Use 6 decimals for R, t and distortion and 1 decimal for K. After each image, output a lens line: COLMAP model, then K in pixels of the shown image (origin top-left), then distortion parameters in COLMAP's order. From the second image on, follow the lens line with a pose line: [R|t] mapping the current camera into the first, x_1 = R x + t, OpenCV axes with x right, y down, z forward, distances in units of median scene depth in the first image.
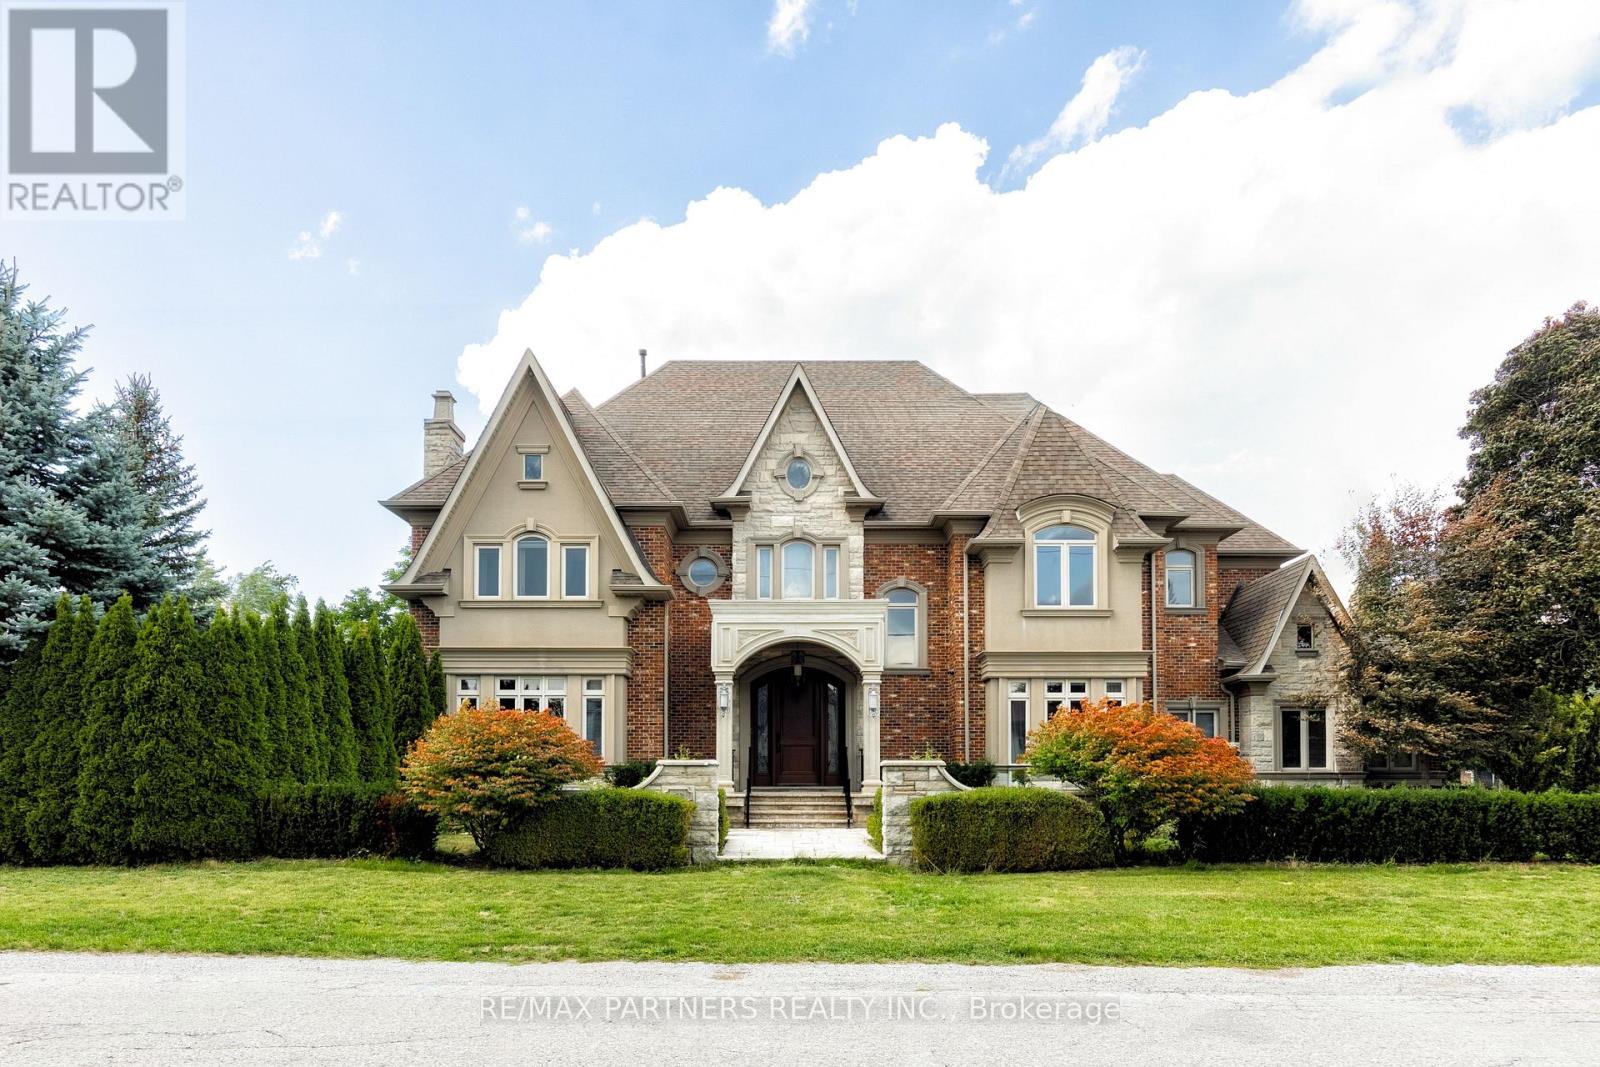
lens RADIAL K [[736.7, 0, 800.0], [0, 736.7, 533.5], [0, 0, 1]] dist [-0.003363, -0.000447]
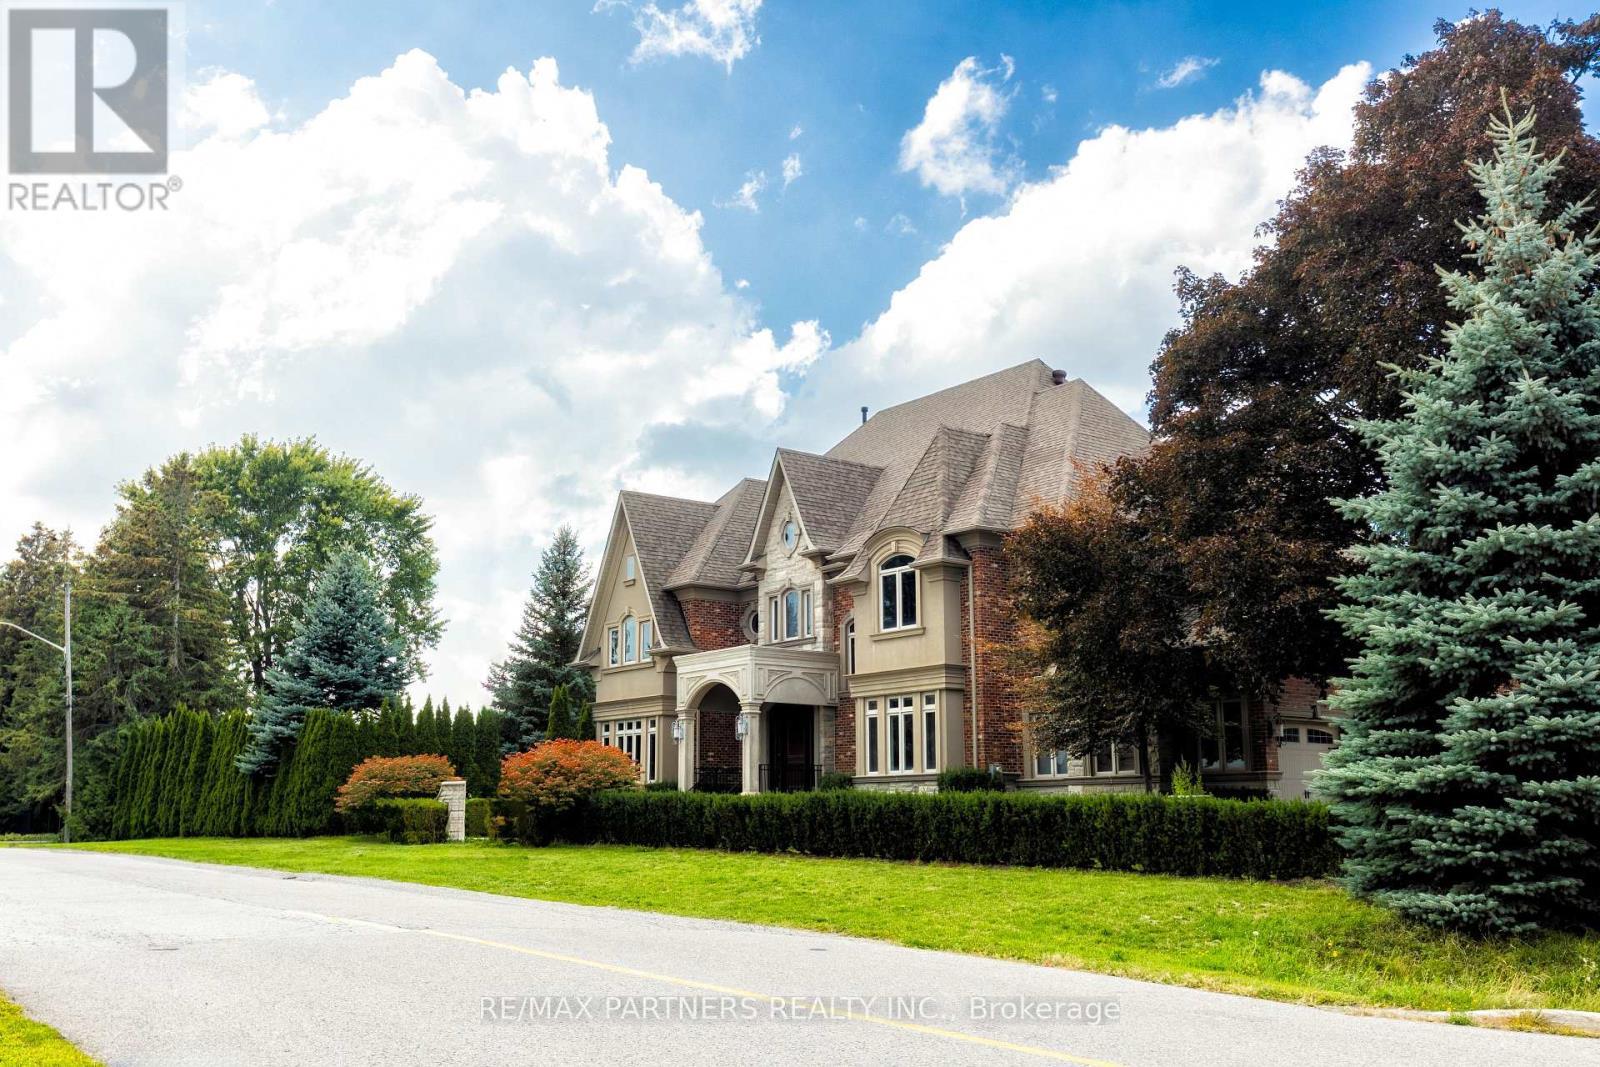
lens RADIAL K [[717.8, 0, 798.7], [0, 717.8, 530.6], [0, 0, 1]] dist [-0.000451, 0.000021]
pose [[0.827714, -0.208556, -0.520955, 0.685994], [0.198929, 0.977131, -0.075112, 0.006944], [0.524706, -0.041461, 0.850273, 0.016156]]
